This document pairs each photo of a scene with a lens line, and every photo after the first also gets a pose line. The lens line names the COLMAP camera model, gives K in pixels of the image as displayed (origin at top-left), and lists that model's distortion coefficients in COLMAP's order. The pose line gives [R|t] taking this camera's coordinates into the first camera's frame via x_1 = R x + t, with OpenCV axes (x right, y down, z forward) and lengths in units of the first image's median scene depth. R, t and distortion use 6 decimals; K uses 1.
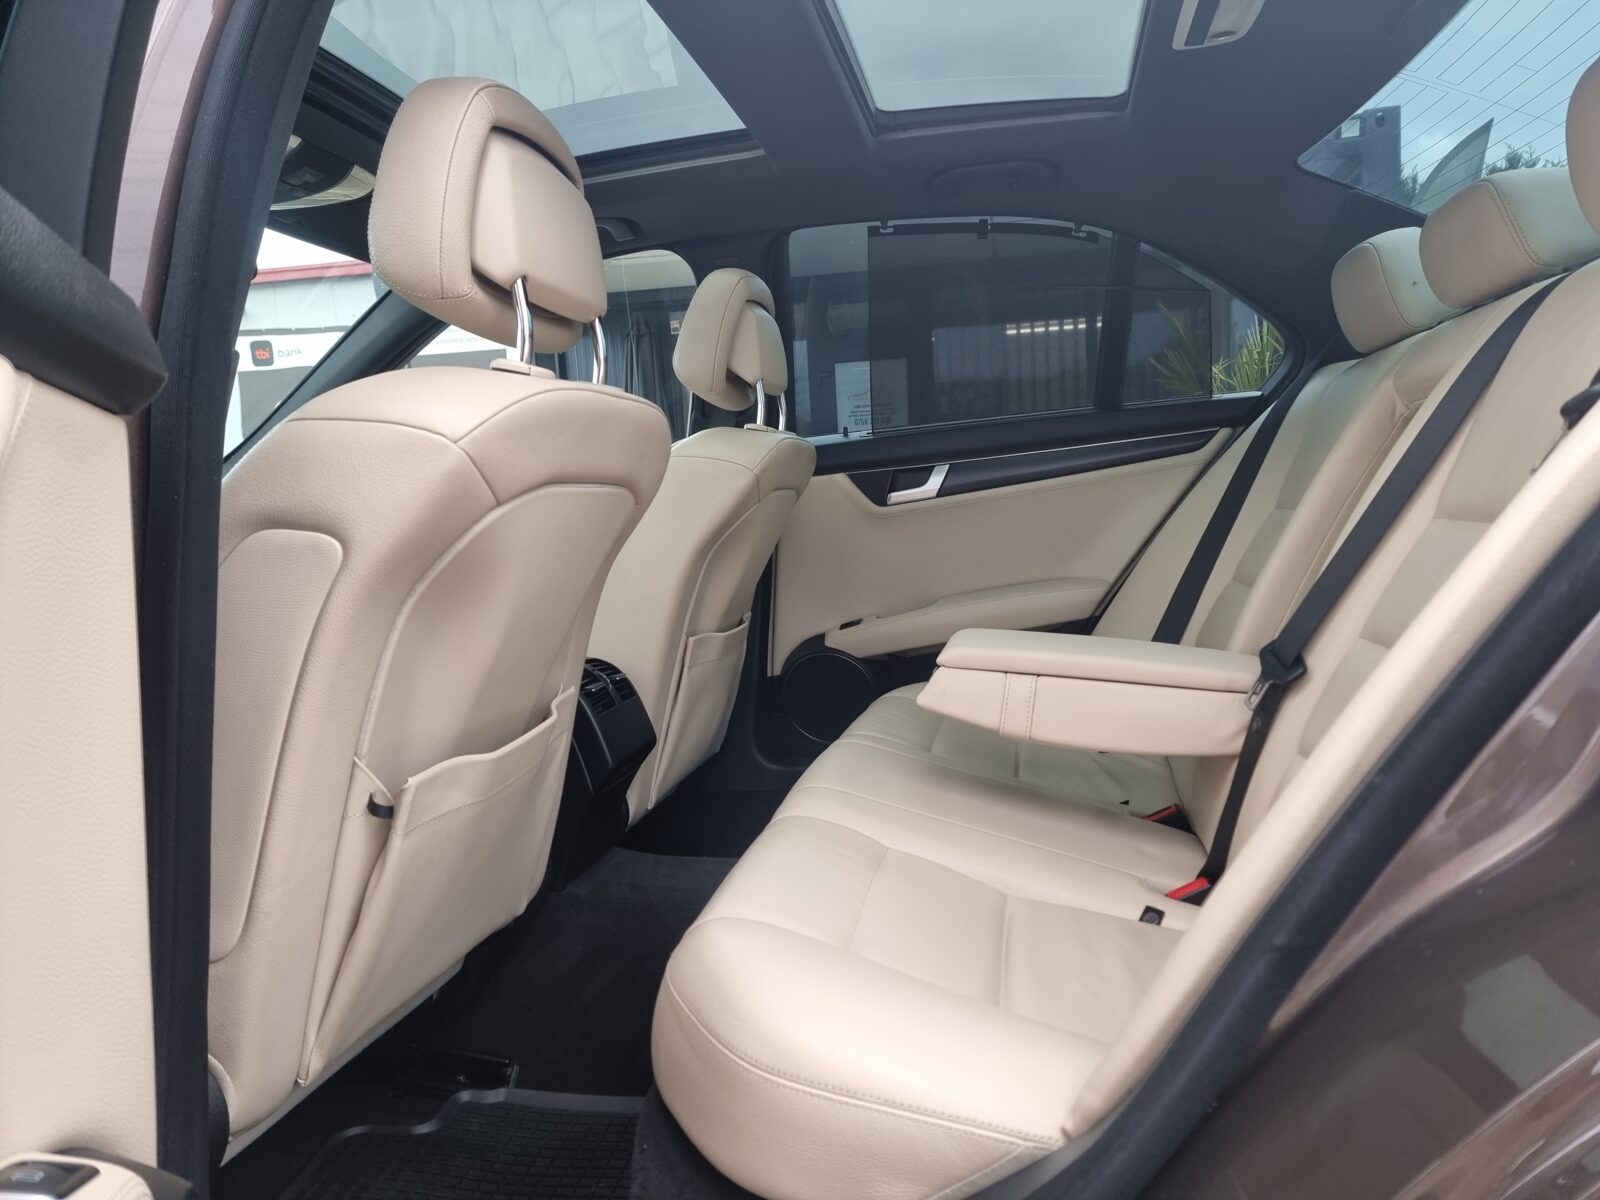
lens RADIAL K [[1104.9, 0, 800.0], [0, 1104.9, 600.0], [0, 0, 1]] dist [0.076278, -0.071301]
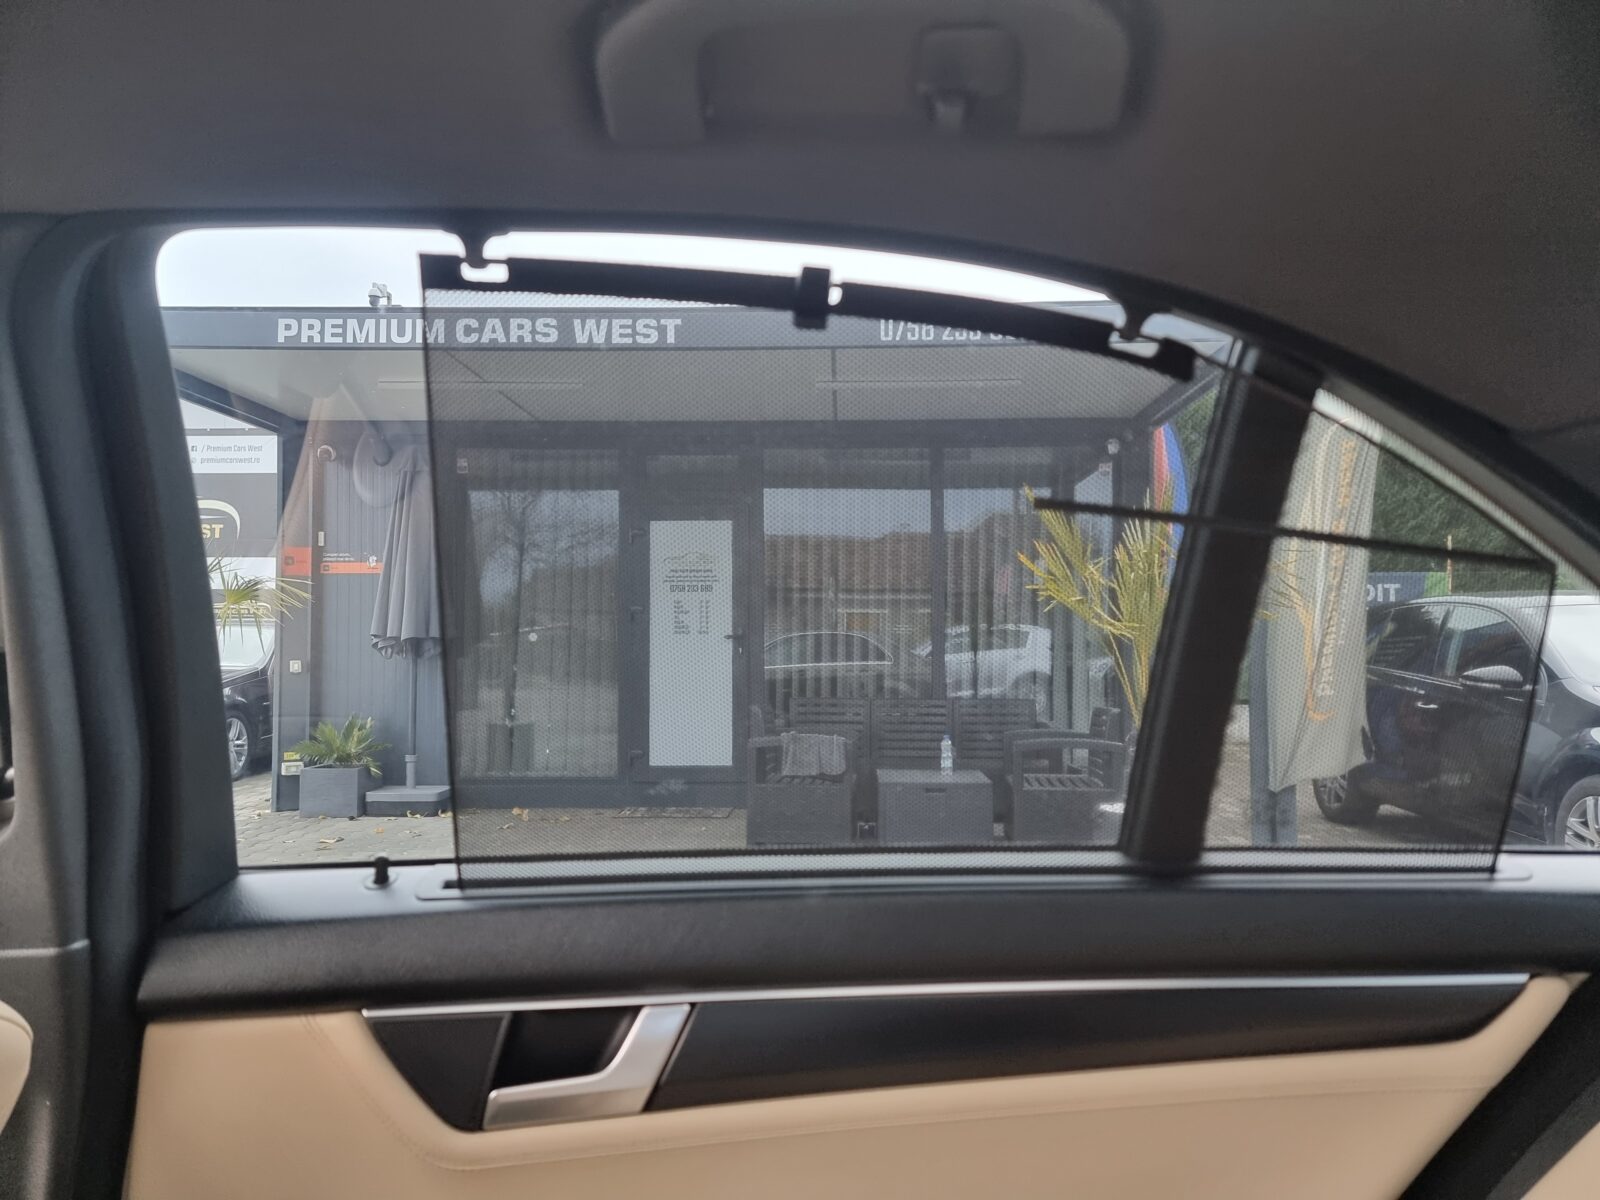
lens RADIAL K [[1110.5, 0, 800.0], [0, 1110.5, 600.0], [0, 0, 1]] dist [0.055044, -0.046929]
pose [[0.990389, 0.062416, 0.123426, 0.126193], [-0.048634, 0.992553, -0.111684, -0.214786], [-0.129478, 0.104608, 0.986049, 0.698690]]
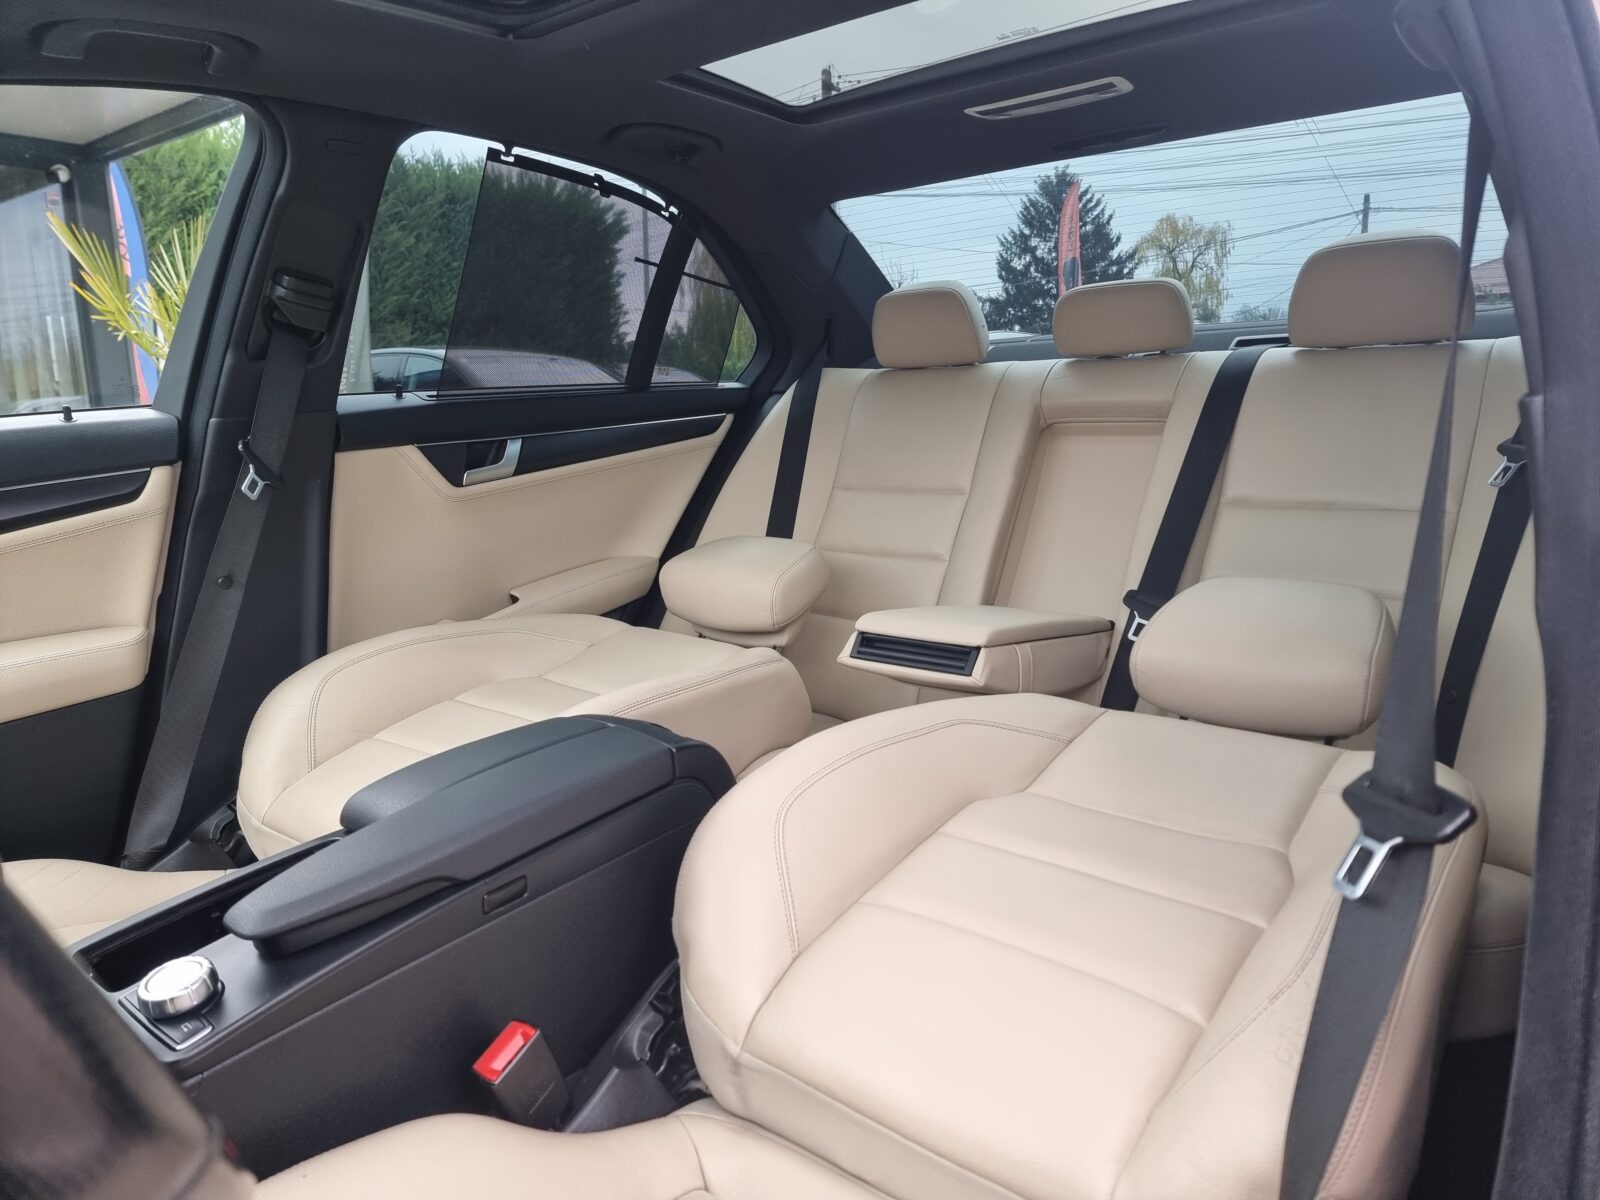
lens RADIAL K [[1104.9, 0, 800.0], [0, 1104.9, 600.0], [0, 0, 1]] dist [0.076278, -0.071301]
pose [[0.494912, -0.111183, 0.861800, -0.557613], [0.050666, 0.993785, 0.099114, -0.074630], [-0.867464, -0.005389, 0.497470, 0.386482]]
